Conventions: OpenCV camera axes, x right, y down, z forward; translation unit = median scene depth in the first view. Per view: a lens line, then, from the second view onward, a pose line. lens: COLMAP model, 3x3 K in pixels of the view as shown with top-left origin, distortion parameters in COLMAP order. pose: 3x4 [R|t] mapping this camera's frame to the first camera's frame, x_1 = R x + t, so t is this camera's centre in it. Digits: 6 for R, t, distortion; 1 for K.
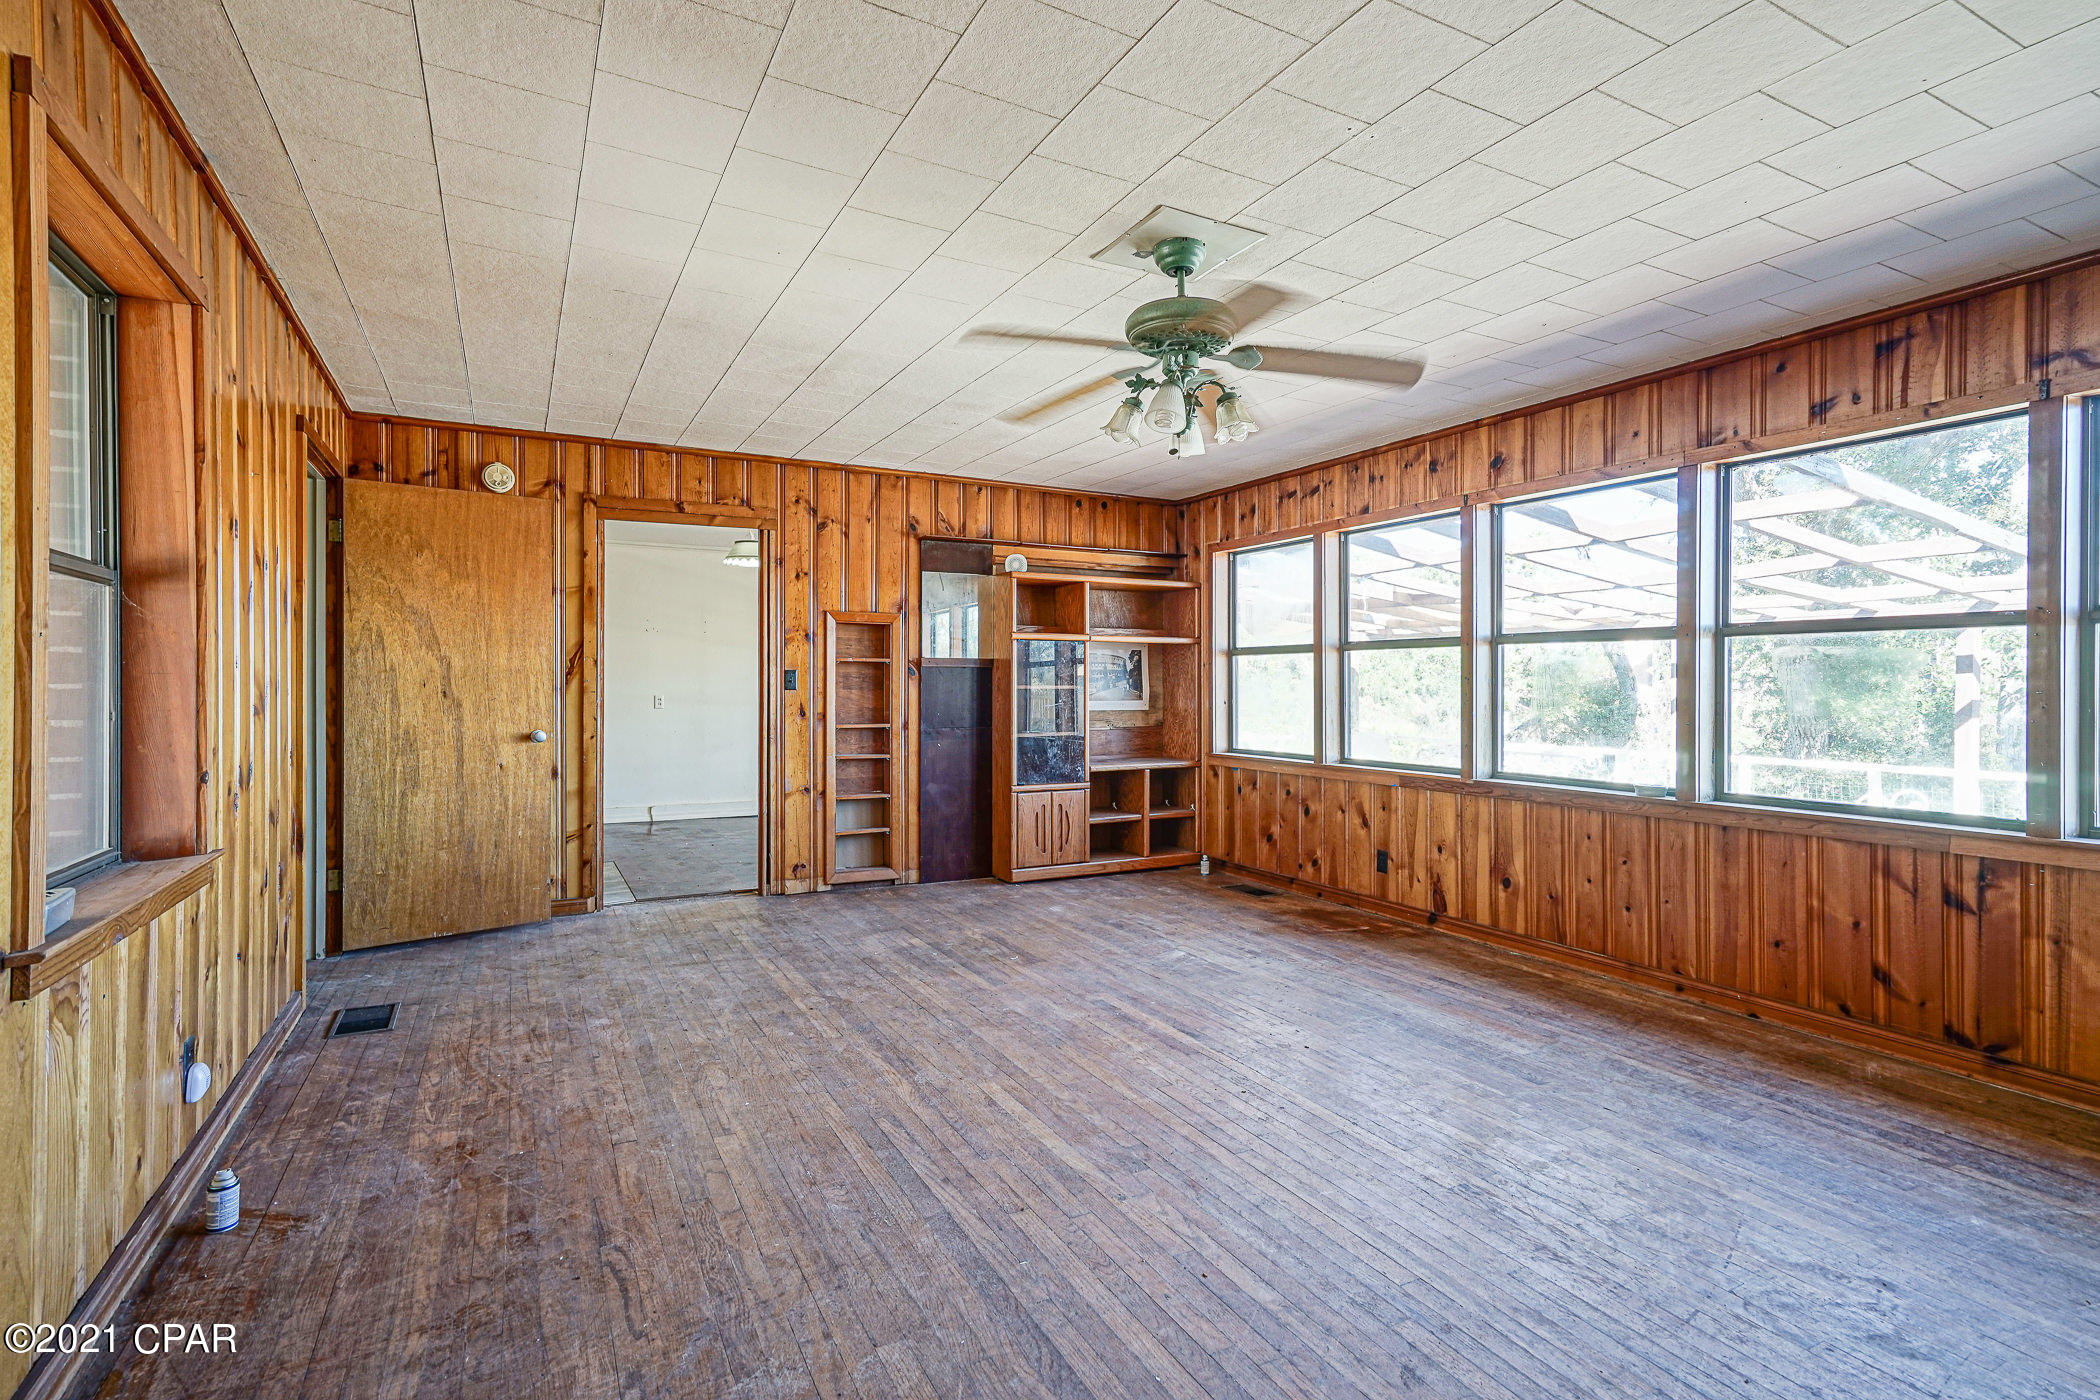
lens RADIAL K [[1012.5, 0, 1036.6], [0, 1012.5, 669.0], [0, 0, 1]] dist [0.010213, 0.001256]
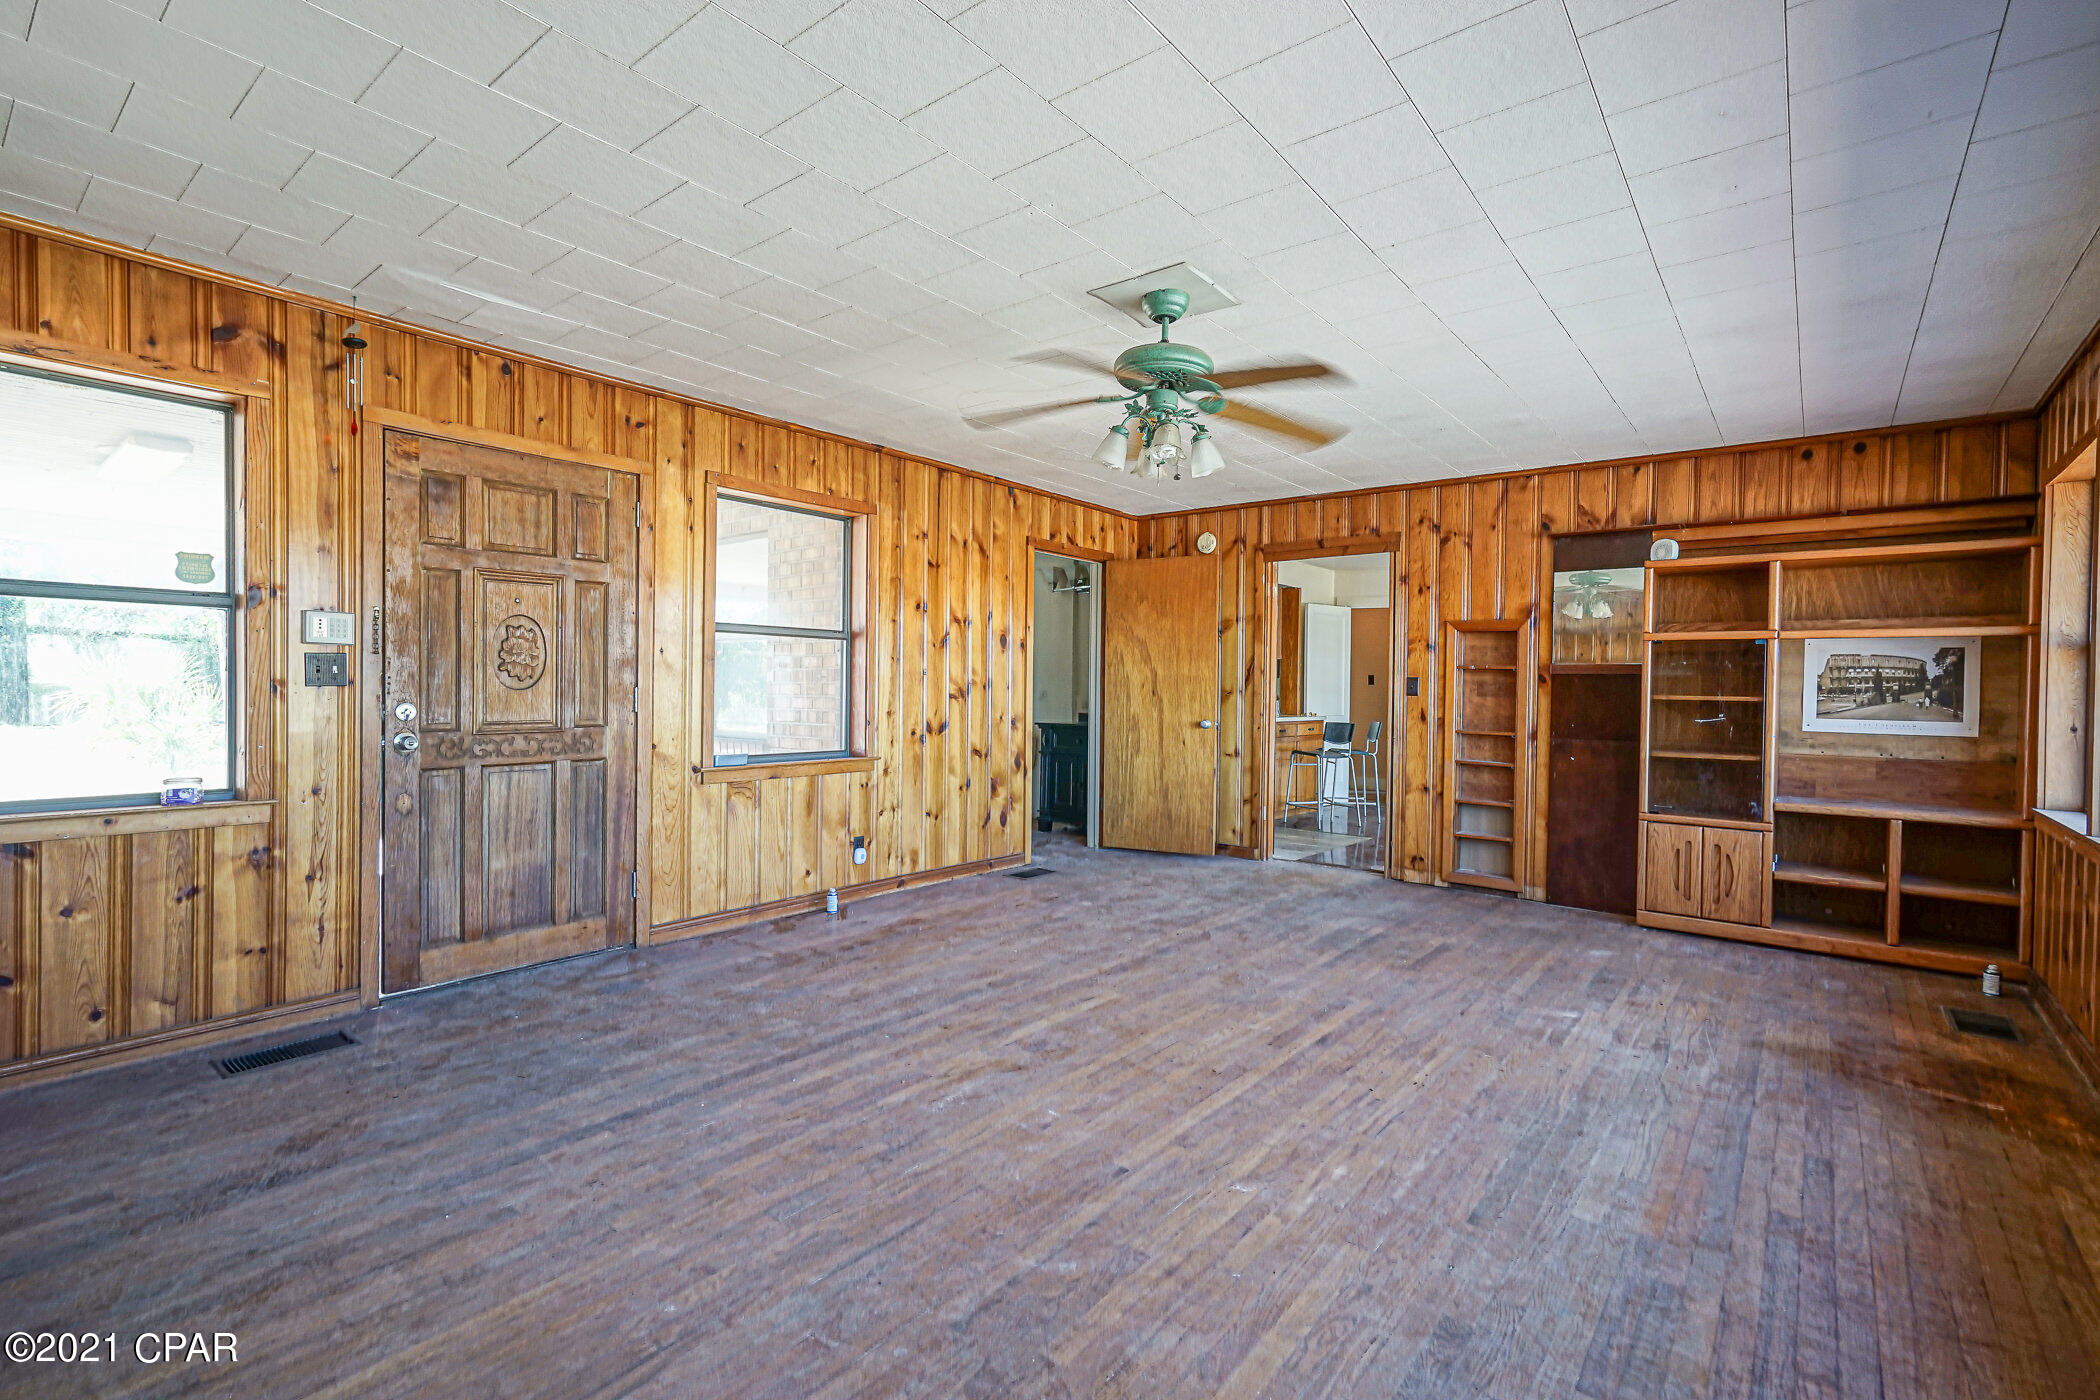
lens RADIAL K [[947.6, 0, 1042.1], [0, 947.6, 694.5], [0, 0, 1]] dist [0.002720, 0.005008]
pose [[0.389848, 0.013169, -0.920785, 0.728632], [-0.001613, 0.999906, 0.013618, 0.008282], [0.920878, -0.003824, 0.389832, 0.317433]]
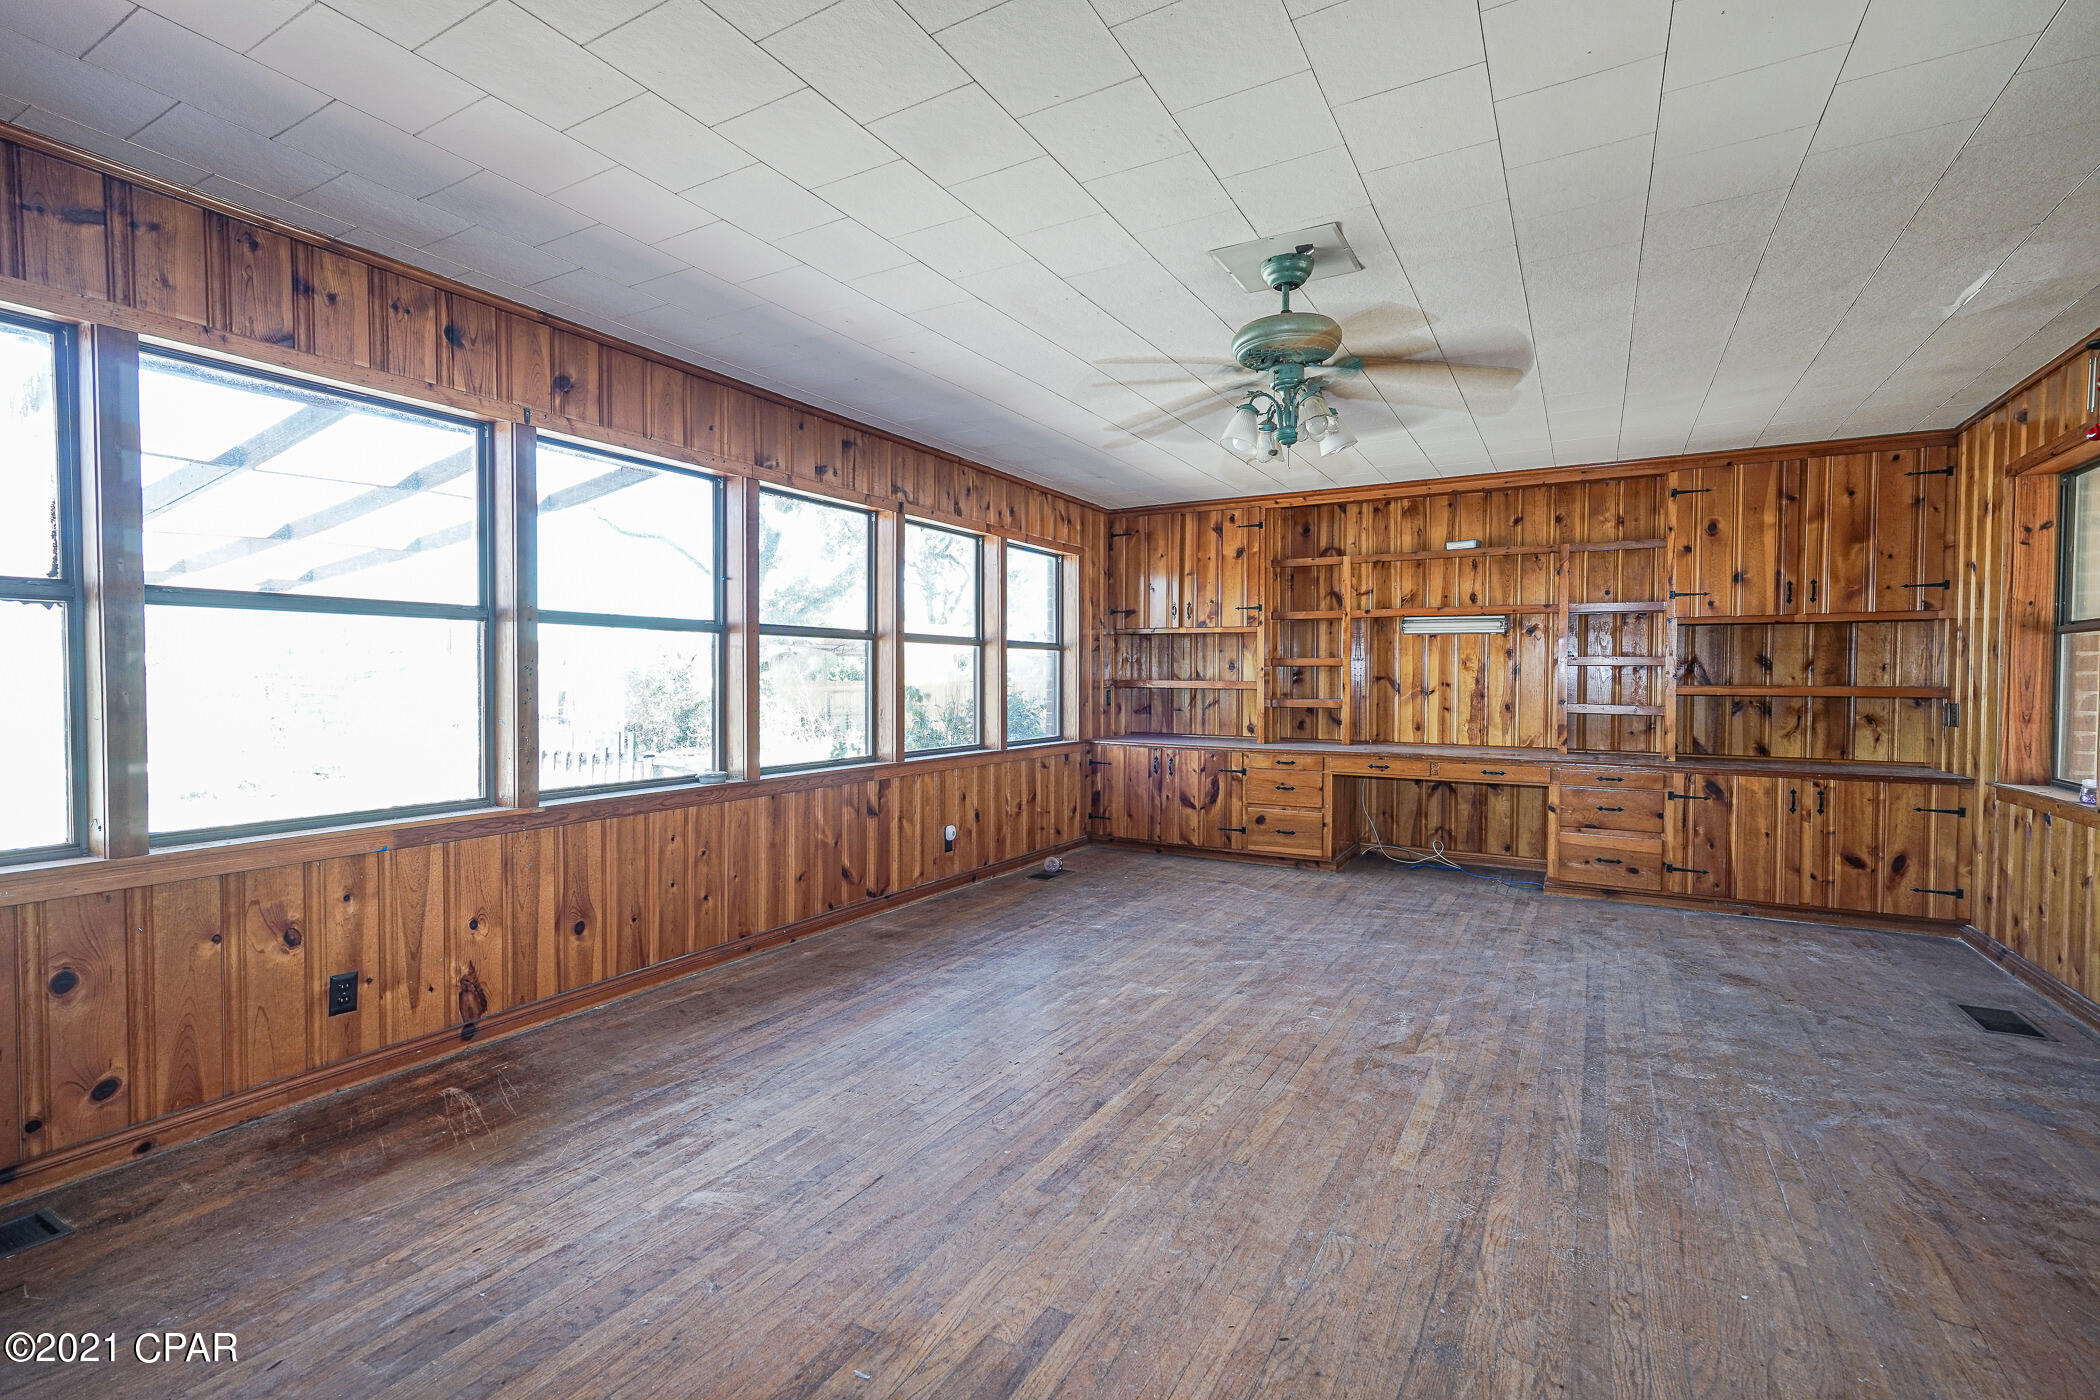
lens RADIAL K [[947.6, 0, 1056.7], [0, 947.6, 703.8], [0, 0, 1]] dist [0.002720, 0.005008]
pose [[-0.543629, -0.030303, 0.838778, -0.380636], [-0.017339, 0.999540, 0.024874, 0.012751], [-0.839146, -0.001021, -0.543905, 1.180827]]
